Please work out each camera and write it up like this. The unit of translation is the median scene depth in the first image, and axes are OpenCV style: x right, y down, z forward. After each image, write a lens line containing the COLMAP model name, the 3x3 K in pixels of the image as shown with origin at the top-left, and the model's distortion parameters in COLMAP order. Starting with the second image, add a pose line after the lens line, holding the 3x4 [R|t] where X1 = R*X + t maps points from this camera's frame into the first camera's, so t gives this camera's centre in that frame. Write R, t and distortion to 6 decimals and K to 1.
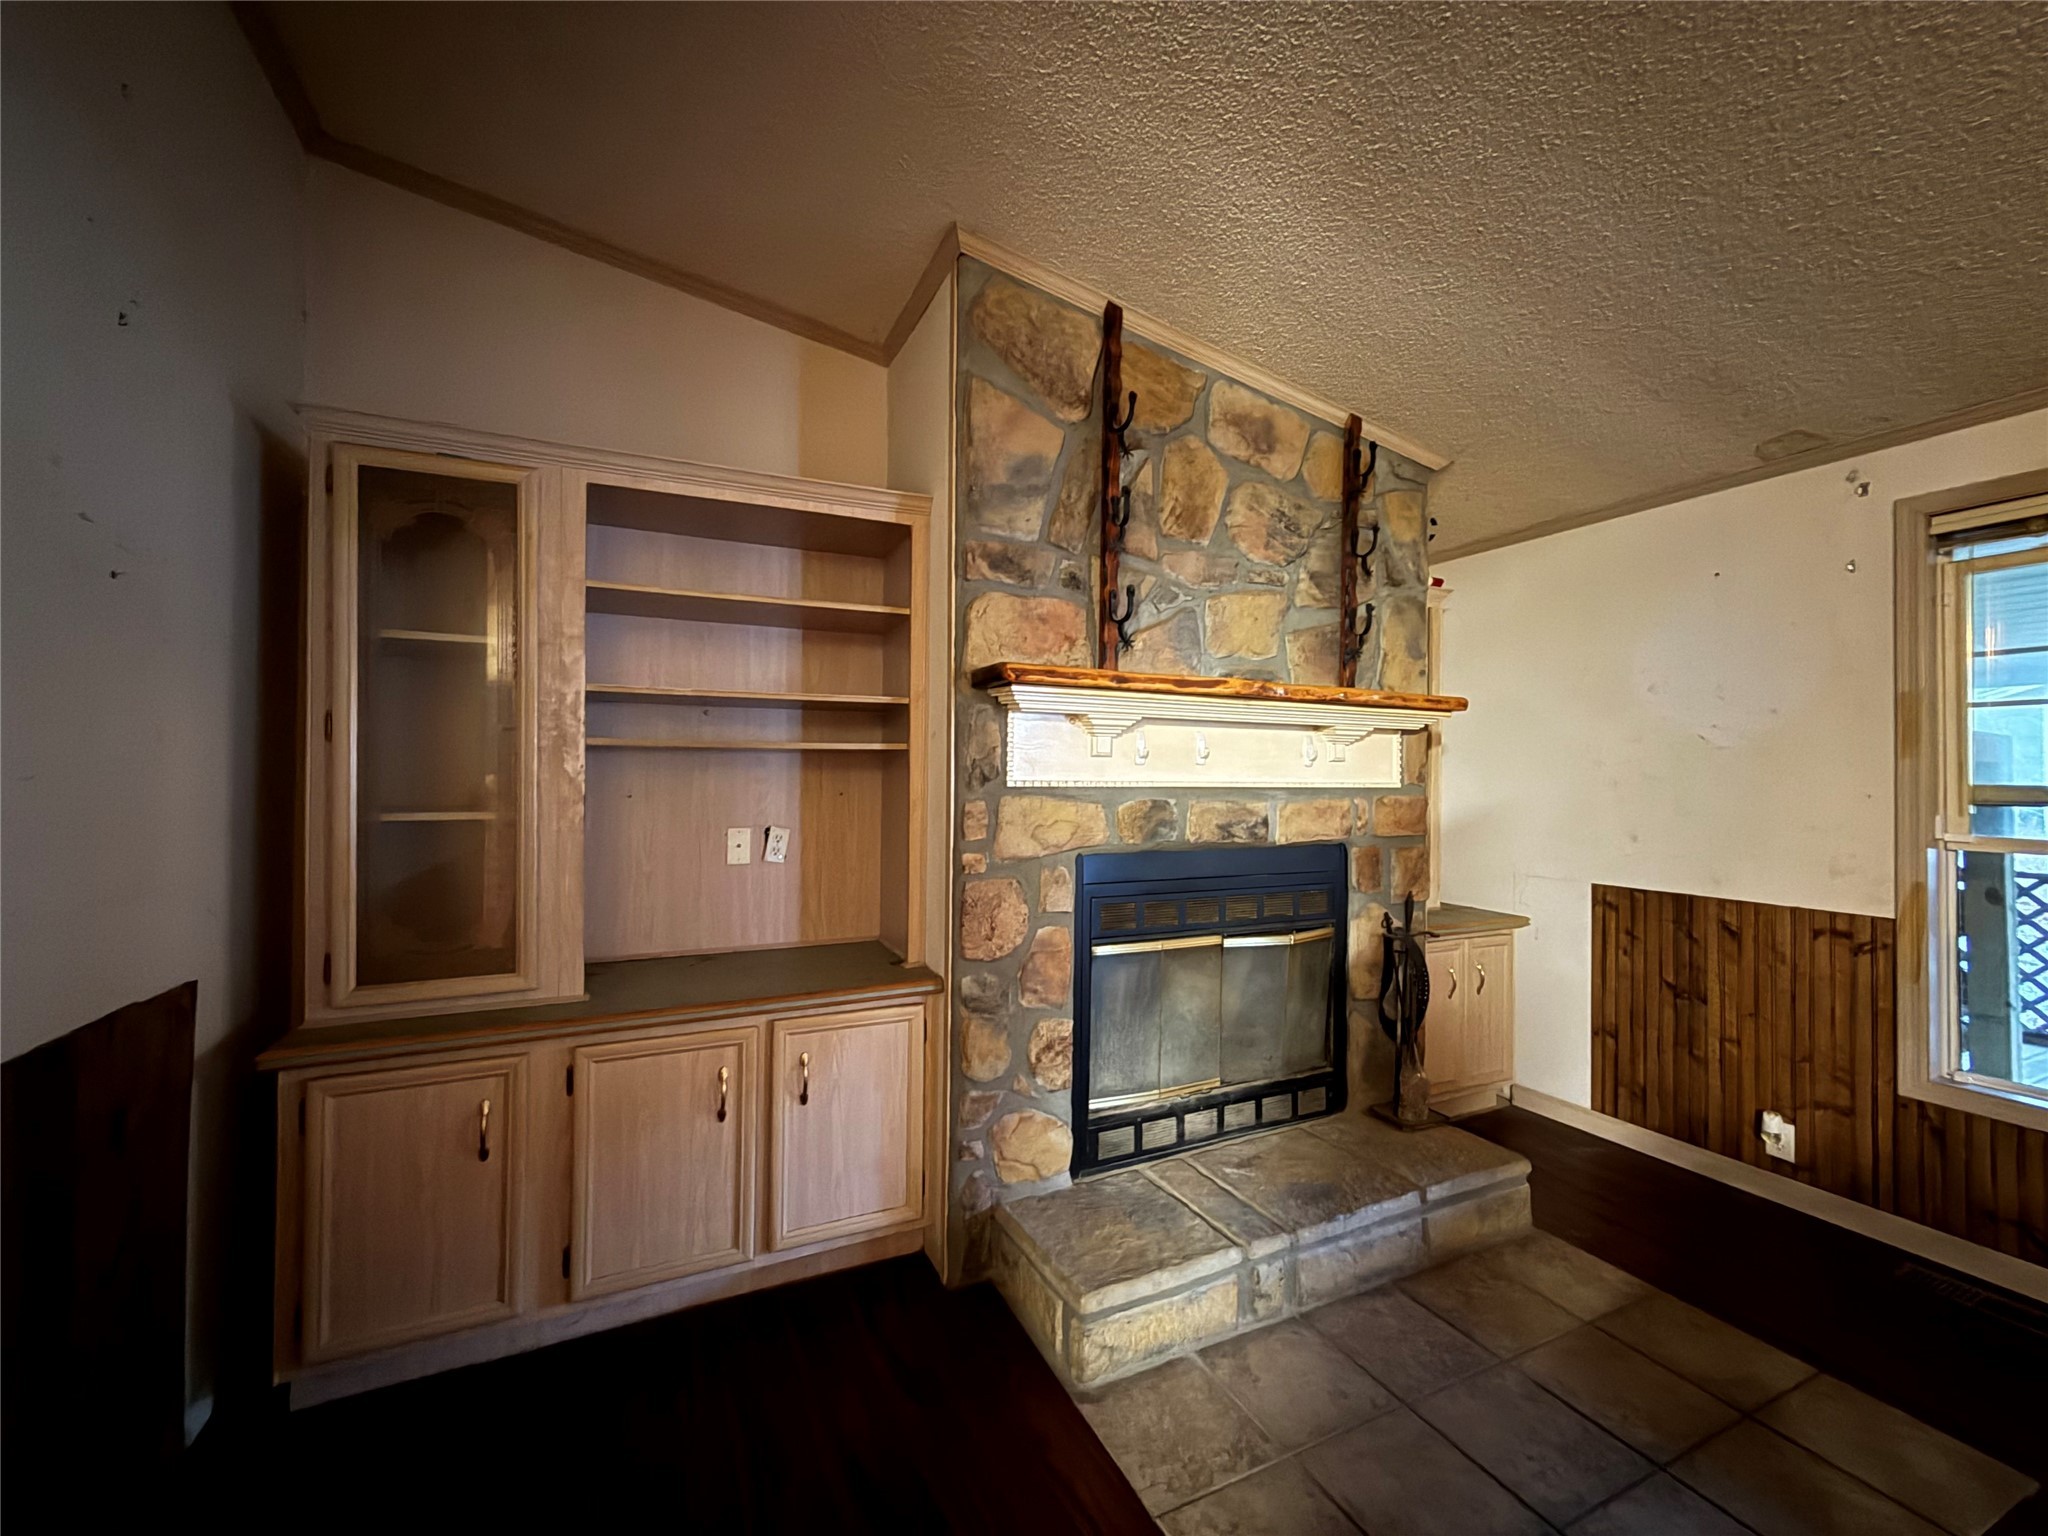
lens RADIAL K [[814.2, 0, 1018.0], [0, 814.2, 765.8], [0, 0, 1]] dist [0.000372, -0.000045]
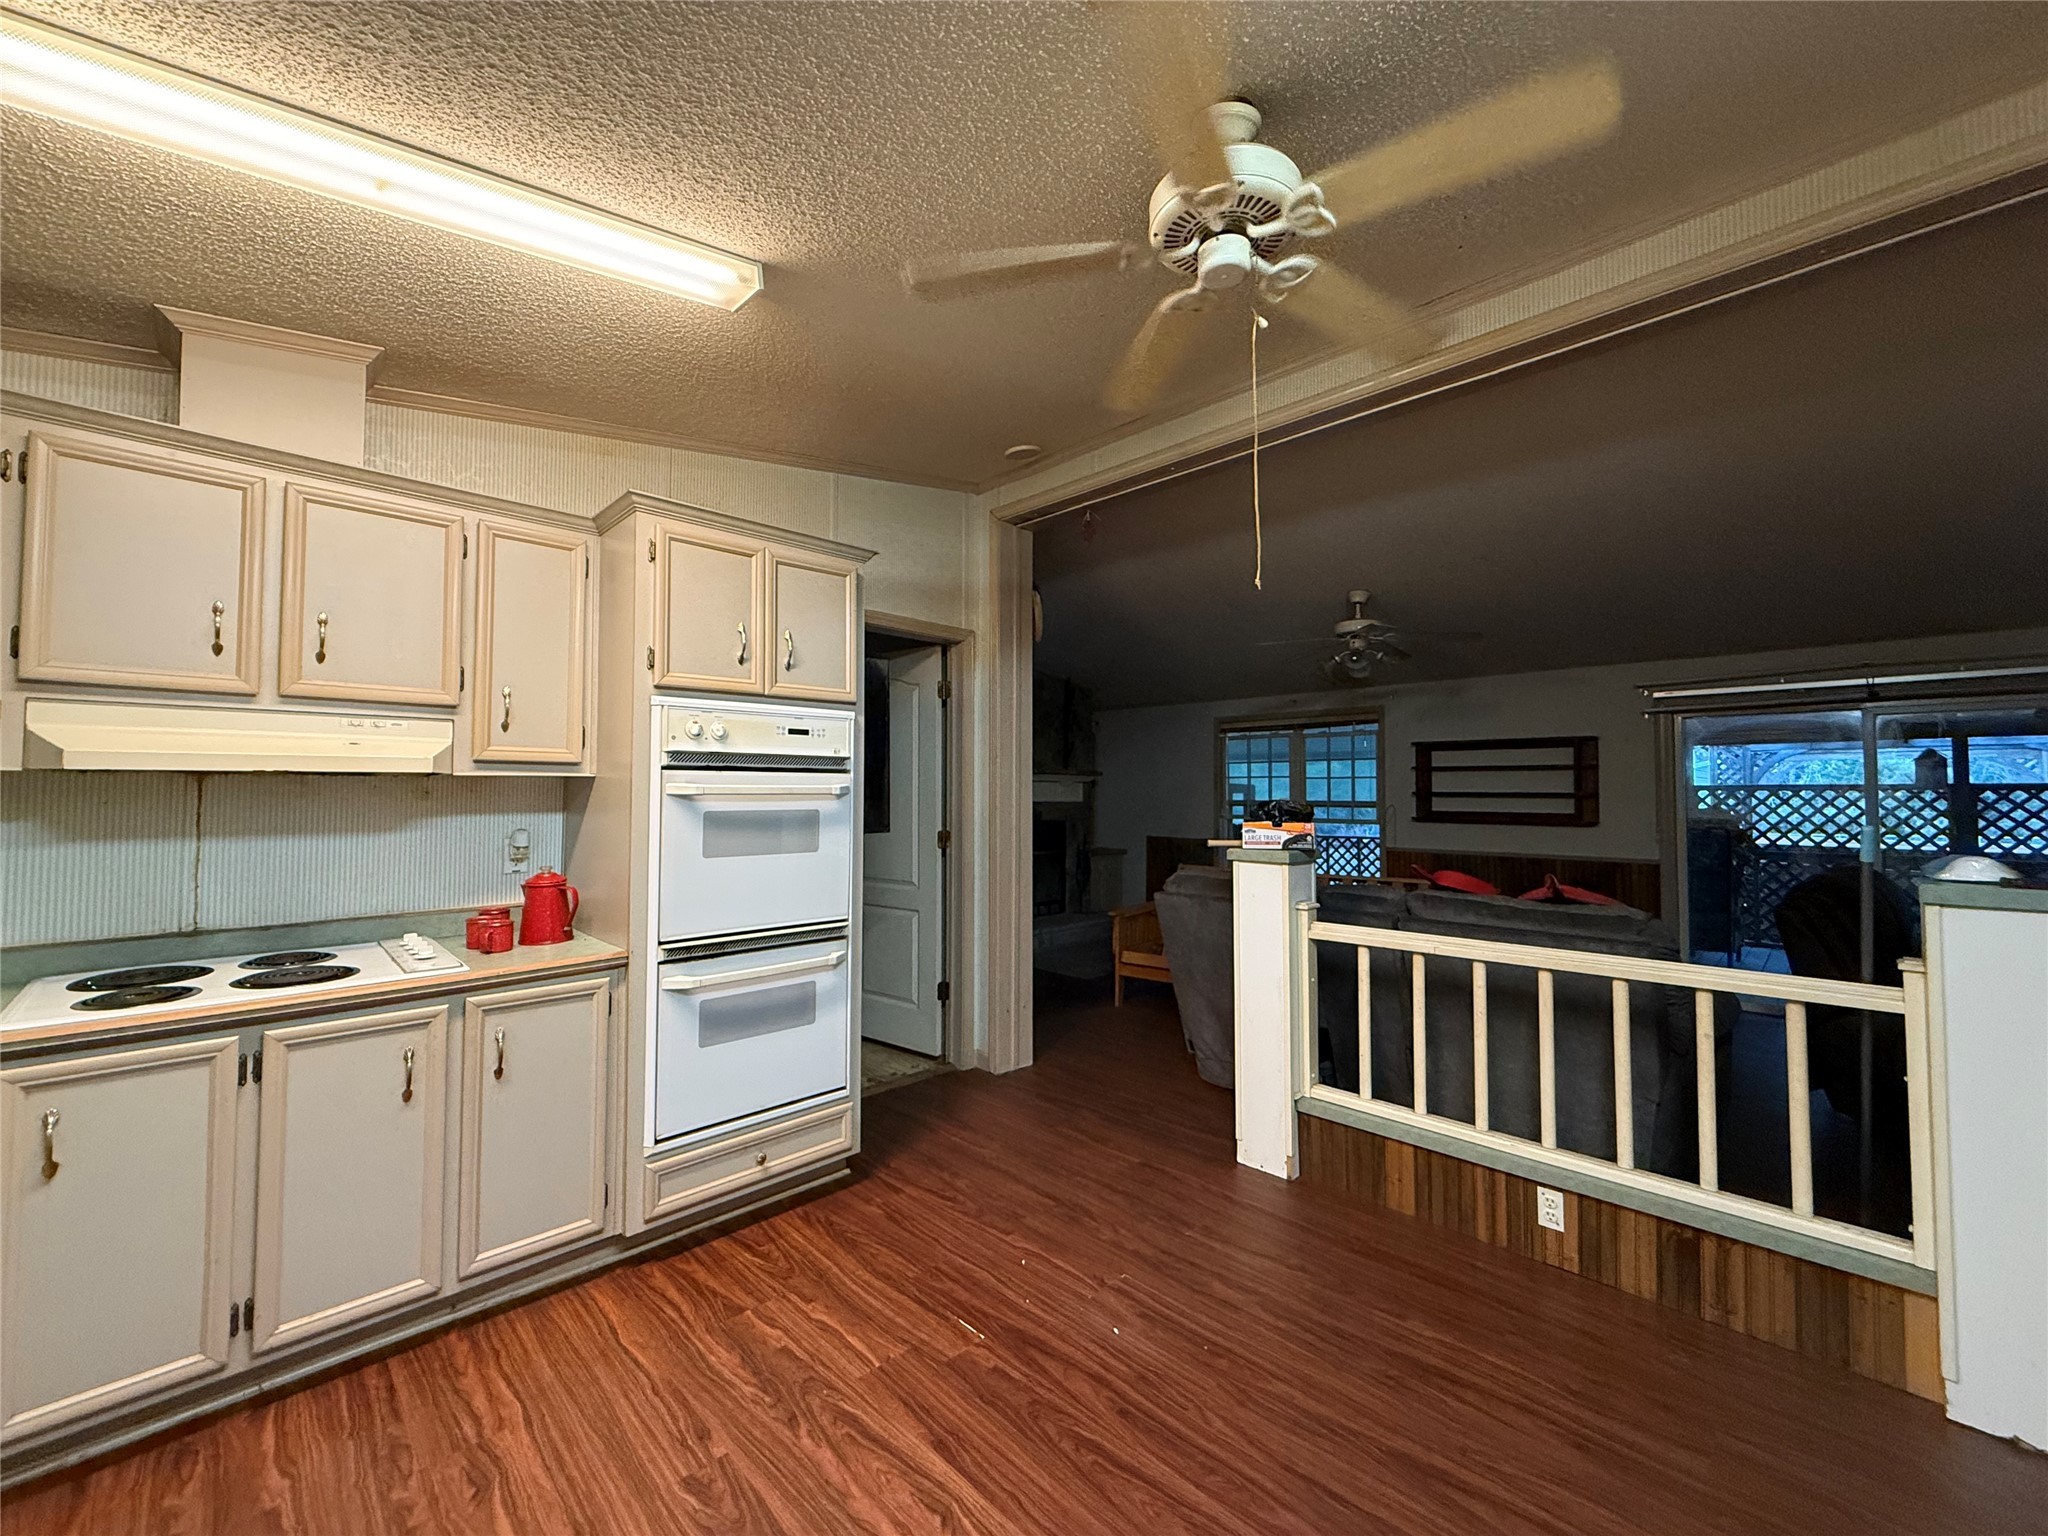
lens RADIAL K [[814.2, 0, 1018.0], [0, 814.2, 765.8], [0, 0, 1]] dist [0.000372, -0.000045]
pose [[0.944937, 0.011937, 0.327035, -0.695767], [-0.005360, 0.999765, -0.021005, -0.037637], [-0.327209, 0.018095, 0.944779, -1.662502]]
